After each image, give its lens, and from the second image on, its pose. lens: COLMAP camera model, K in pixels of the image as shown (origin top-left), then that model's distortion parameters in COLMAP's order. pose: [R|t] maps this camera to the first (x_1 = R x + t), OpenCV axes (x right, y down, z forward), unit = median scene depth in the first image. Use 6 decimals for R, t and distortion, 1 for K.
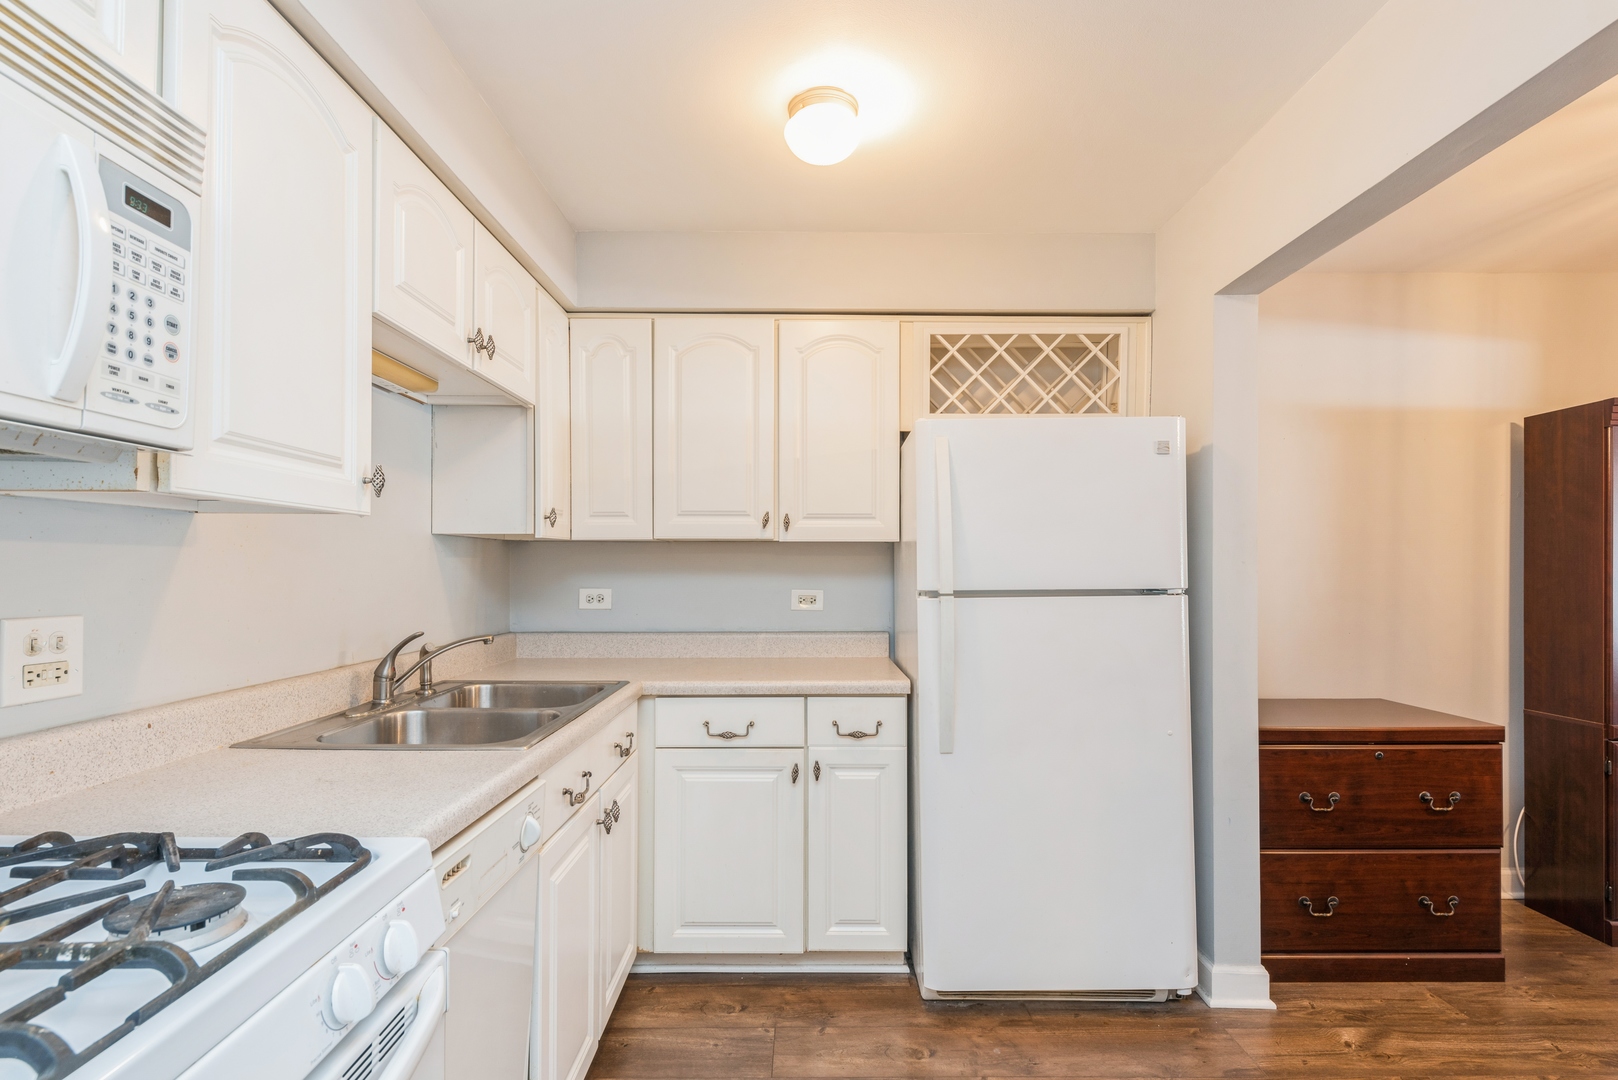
lens RADIAL K [[772.3, 0, 808.9], [0, 772.3, 561.6], [0, 0, 1]] dist [-0.001295, -0.000344]
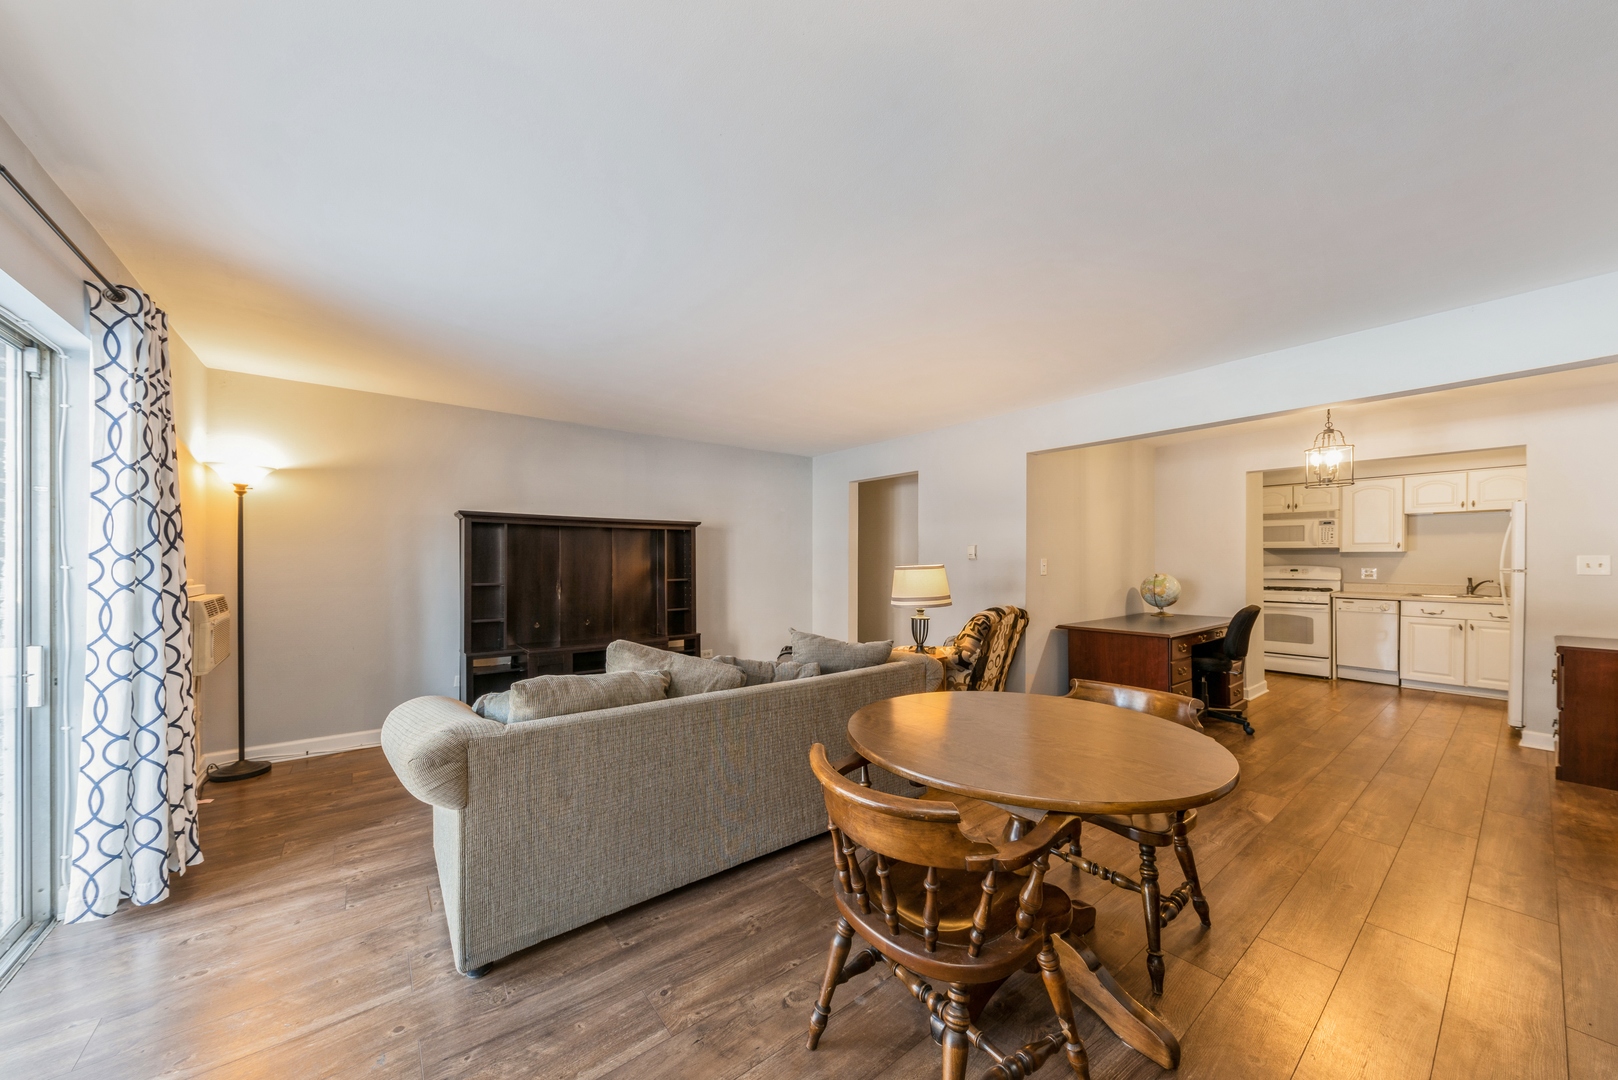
lens RADIAL K [[562.7, 0, 800.9], [0, 562.7, 560.2], [0, 0, 1]] dist [0.000486, -0.000050]
pose [[-0.793871, -0.000724, -0.608085, 3.279453], [0.002771, 0.999985, -0.004808, 0.005391], [0.608080, -0.005502, -0.793857, 0.986562]]
